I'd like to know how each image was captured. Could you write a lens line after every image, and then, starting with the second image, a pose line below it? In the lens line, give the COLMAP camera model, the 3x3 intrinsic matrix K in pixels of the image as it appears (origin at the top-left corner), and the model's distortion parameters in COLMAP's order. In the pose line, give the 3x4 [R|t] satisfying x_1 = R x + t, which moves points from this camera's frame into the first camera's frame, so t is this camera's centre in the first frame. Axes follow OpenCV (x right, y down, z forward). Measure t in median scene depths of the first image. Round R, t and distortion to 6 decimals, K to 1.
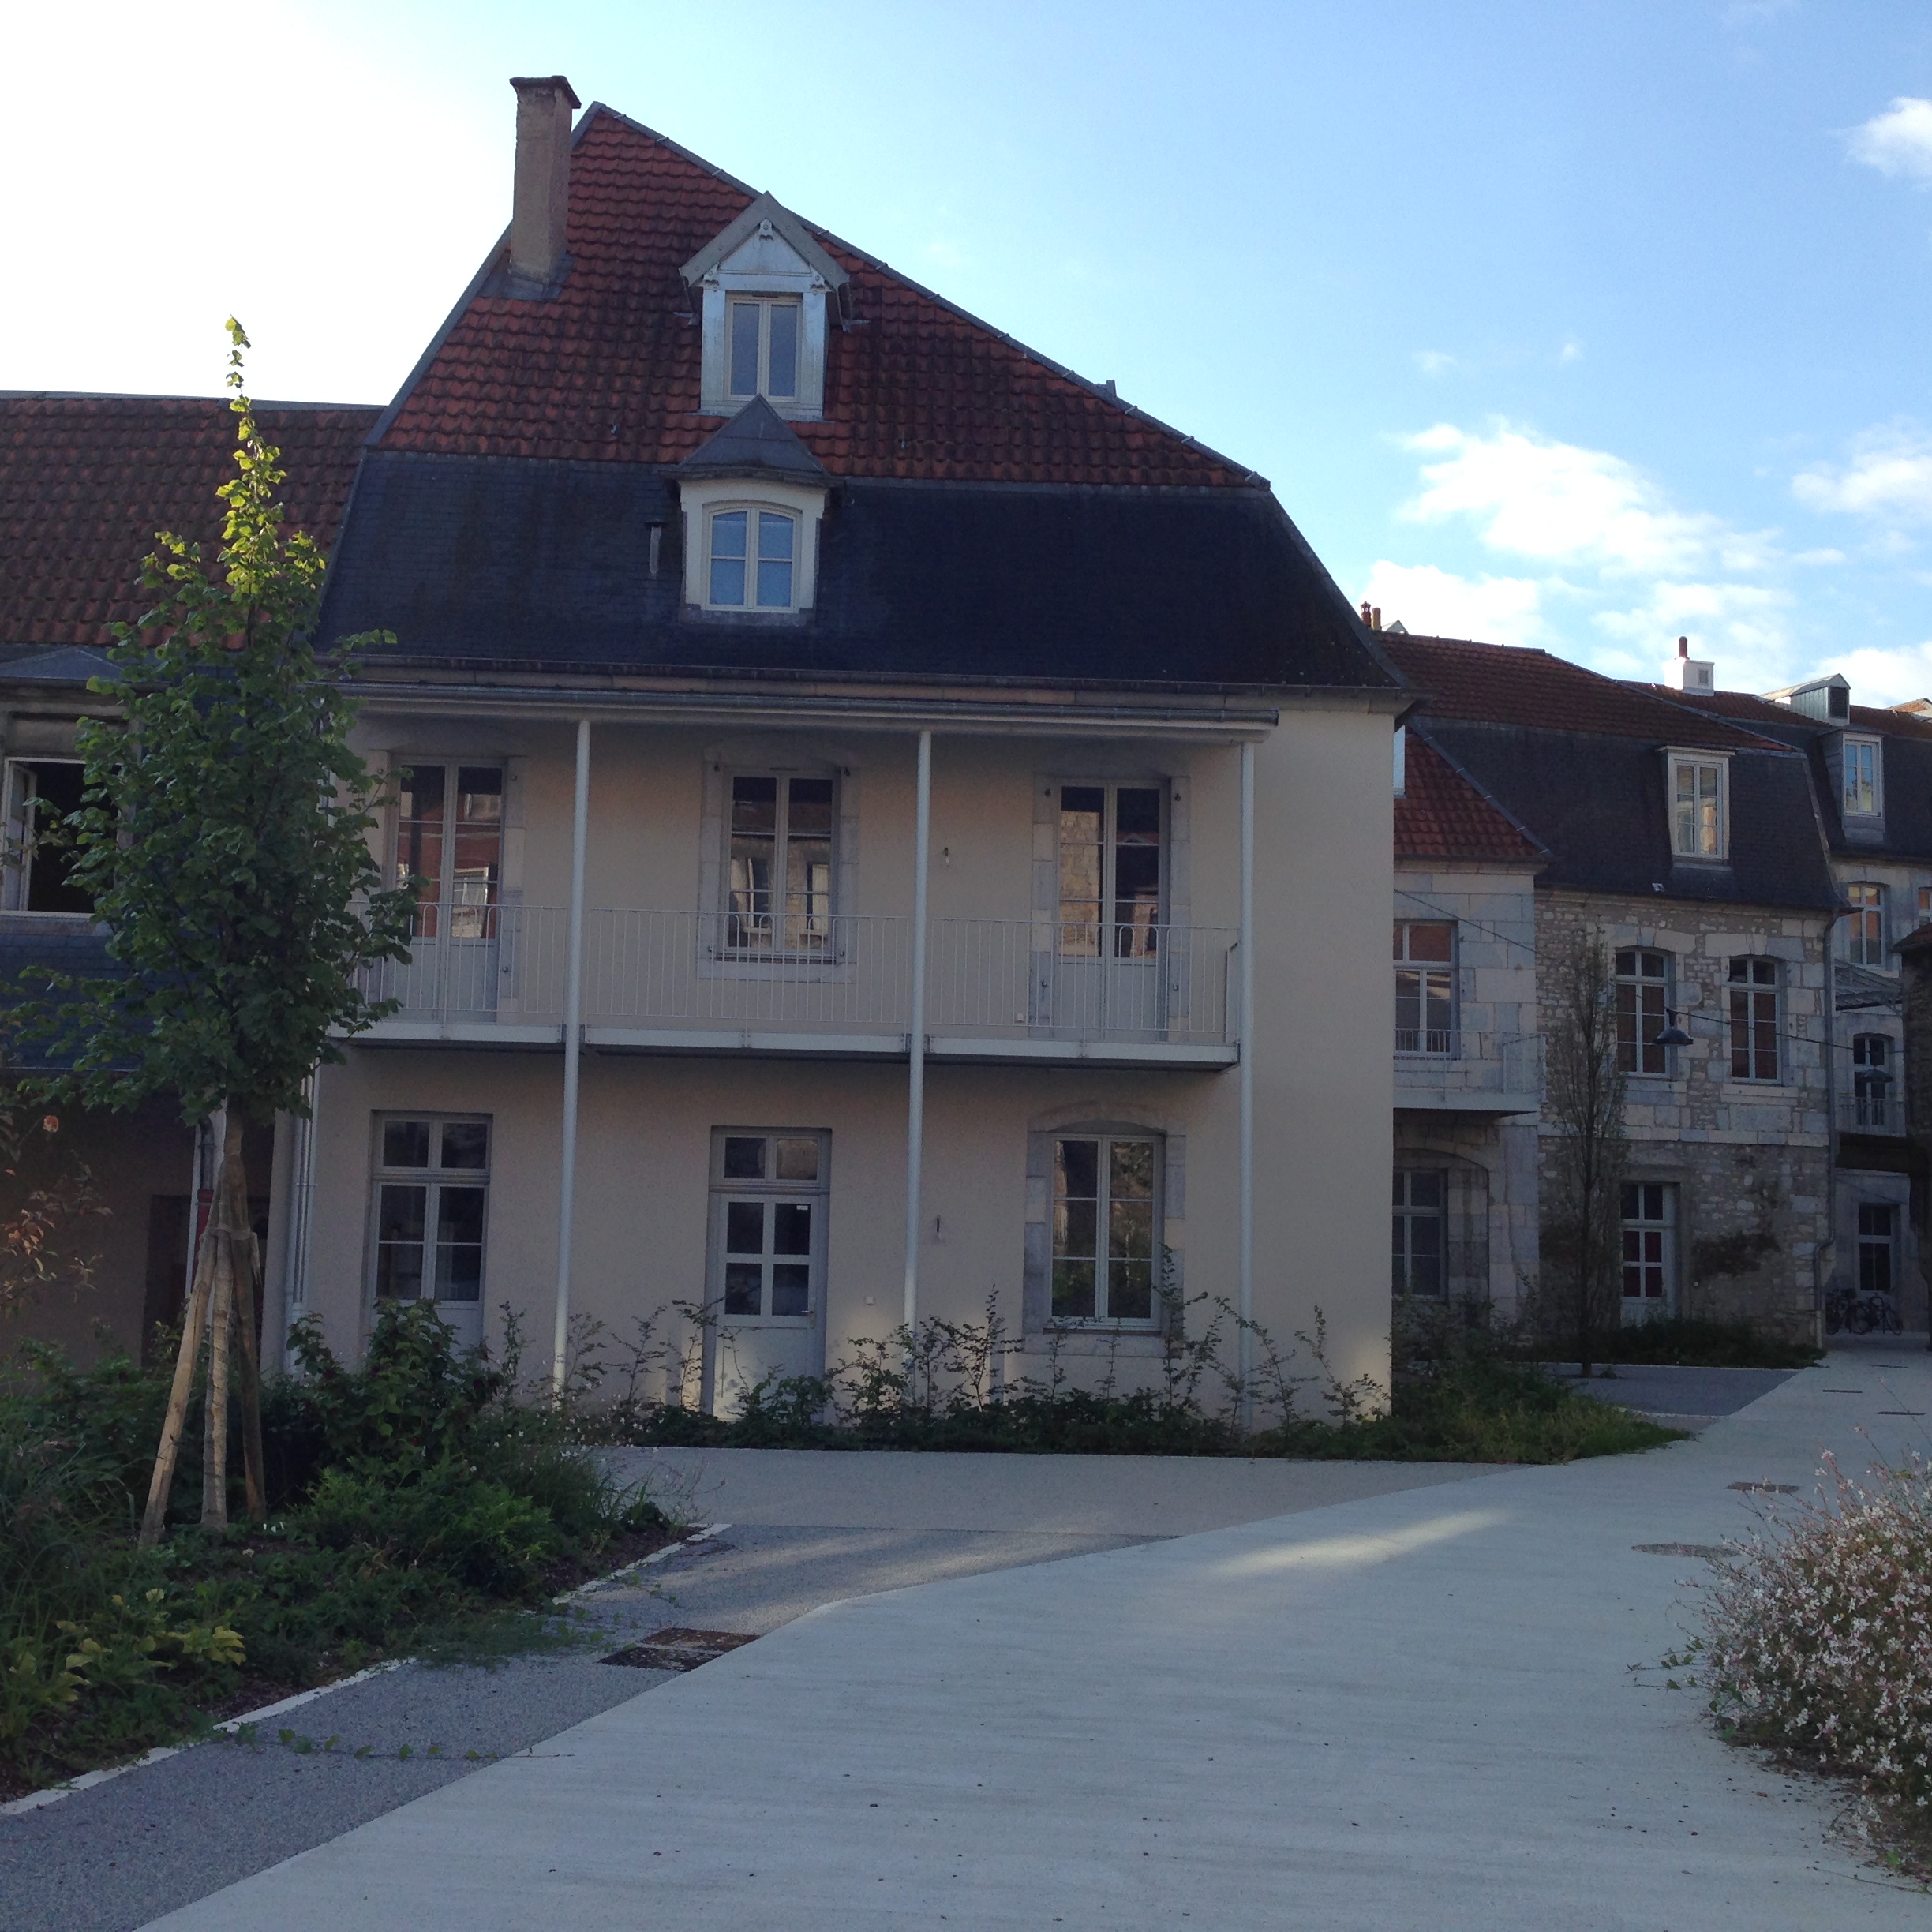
lens RADIAL K [[2310.9, 0, 973.4], [0, 2310.9, 968.9], [0, 0, 1]] dist [0.070420, 0.000000]
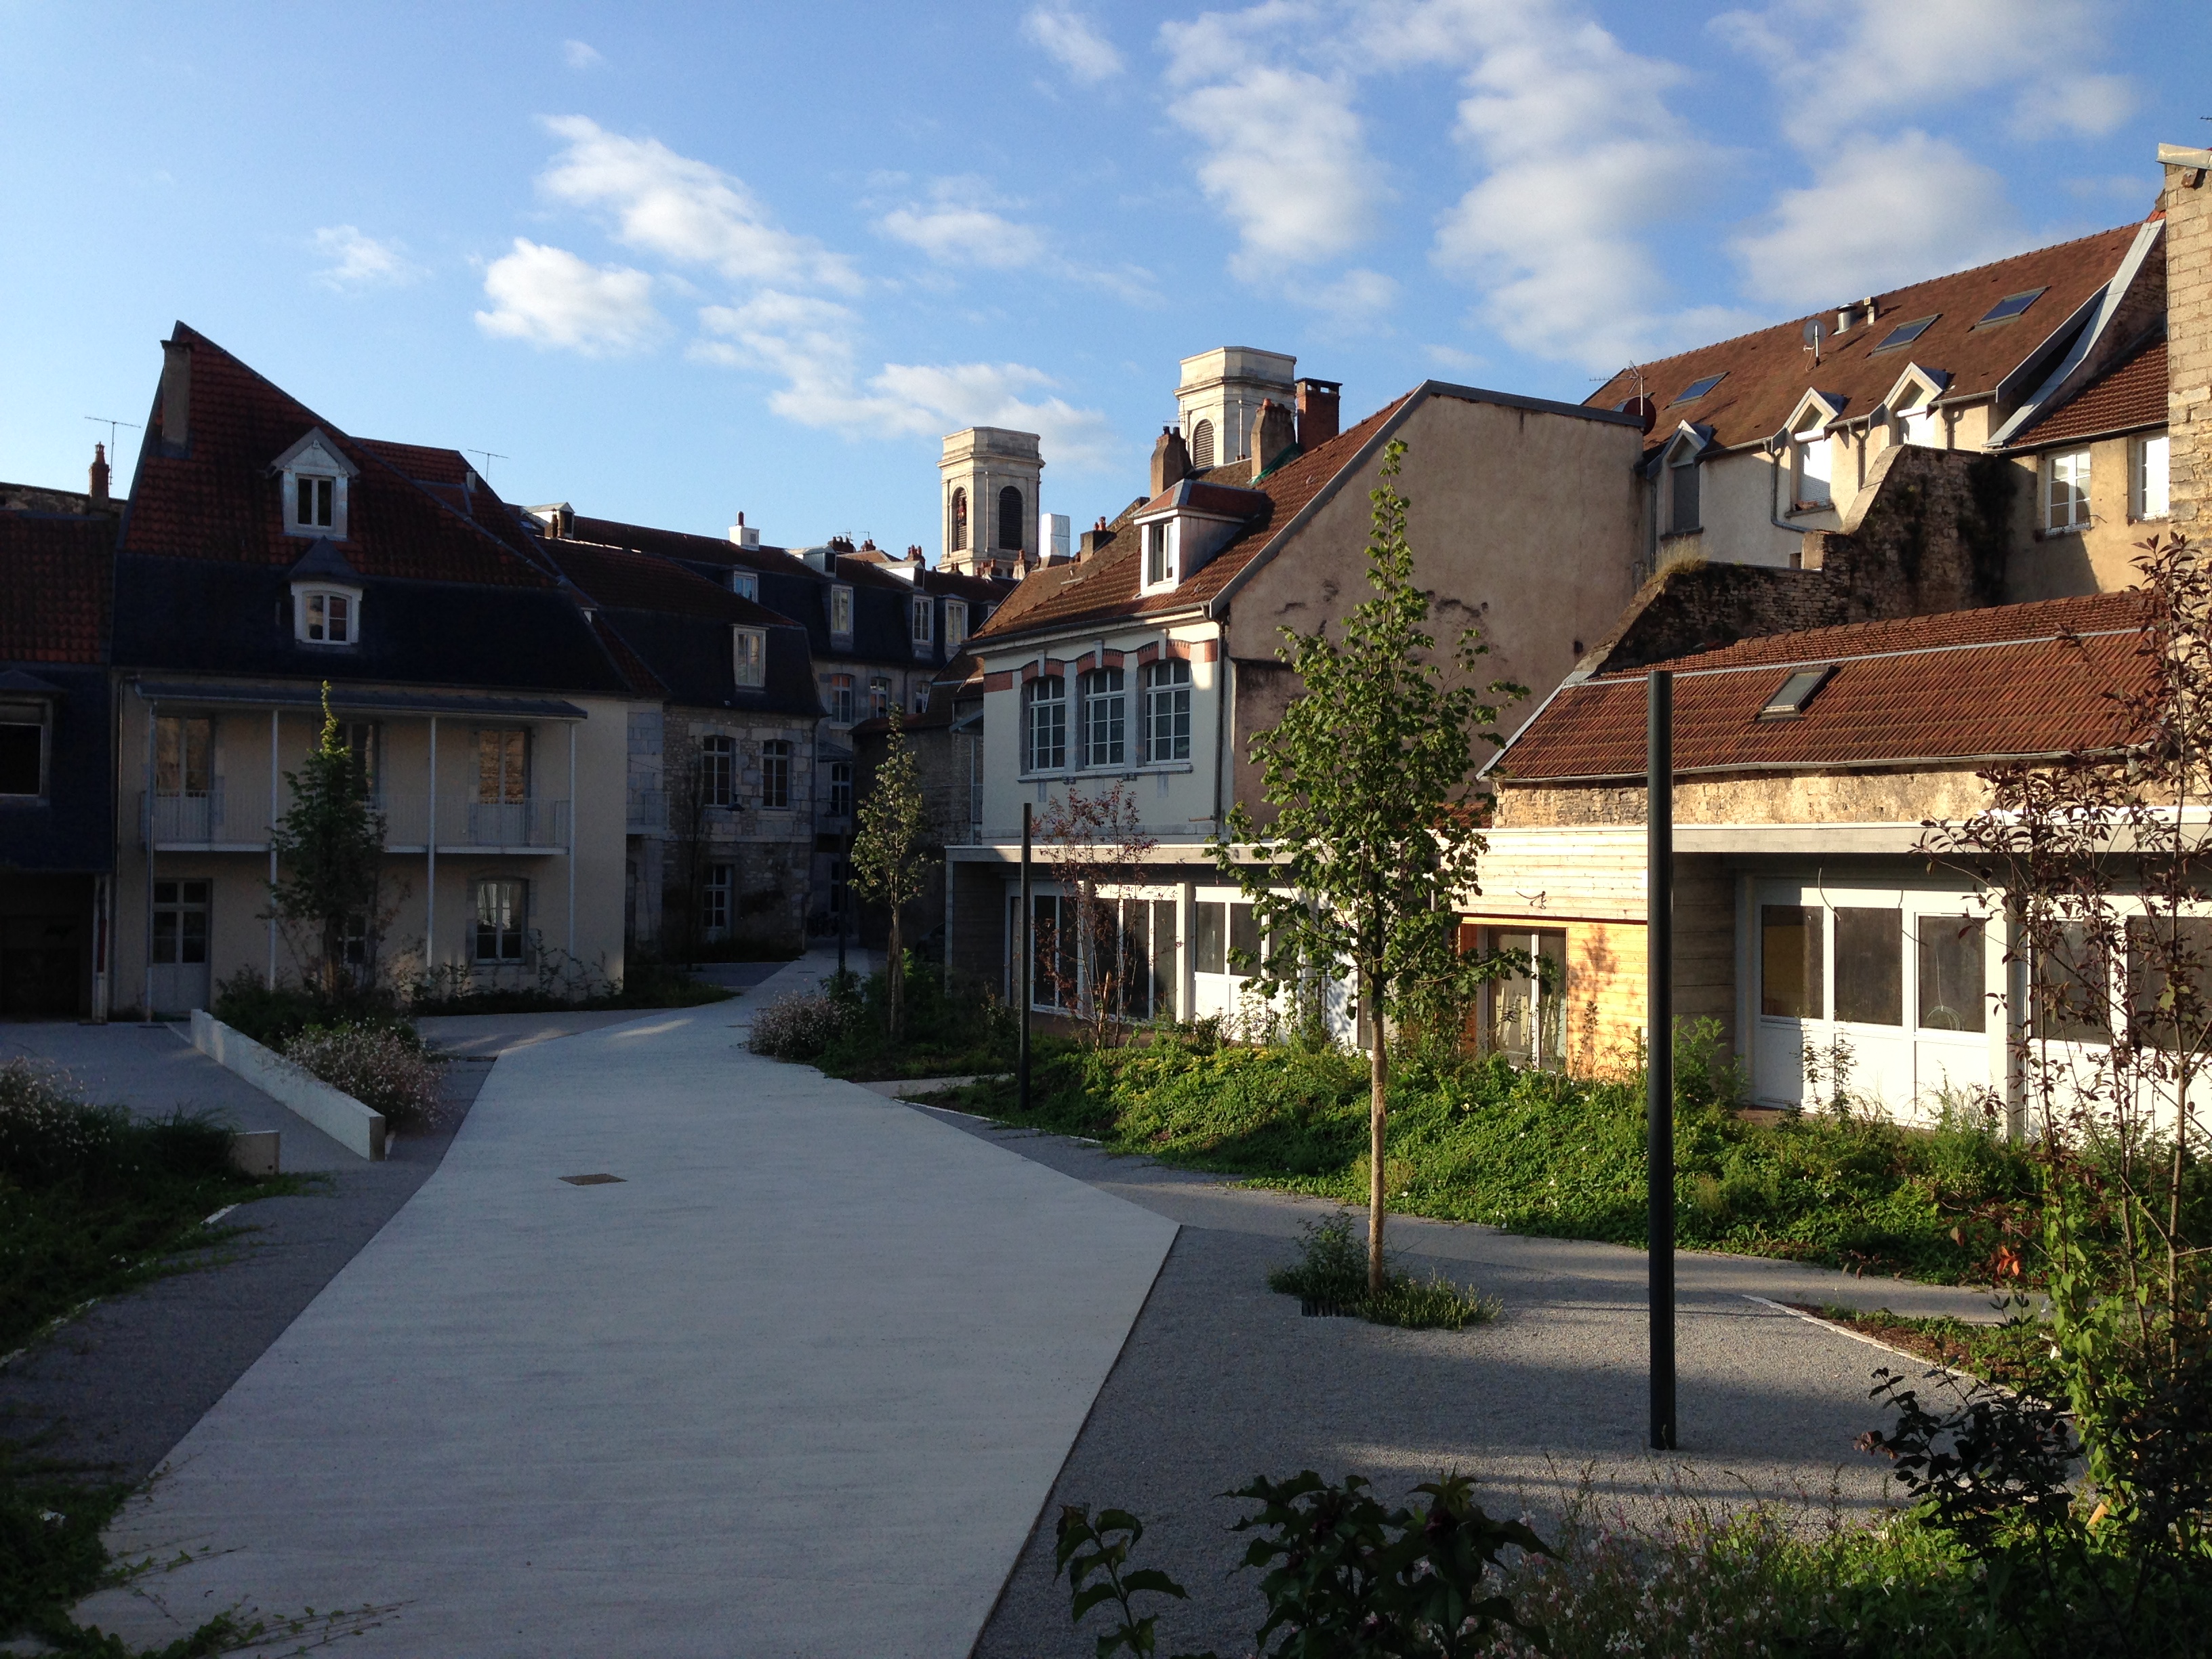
lens RADIAL K [[2105.4, 0, 1111.3], [0, 2105.4, 831.8], [0, 0, 1]] dist [0.101018, 0.000000]
pose [[0.889351, -0.009819, 0.457121, -0.197443], [-0.041359, 0.993943, 0.101817, -0.116754], [-0.455352, -0.109457, 0.883558, -0.616500]]
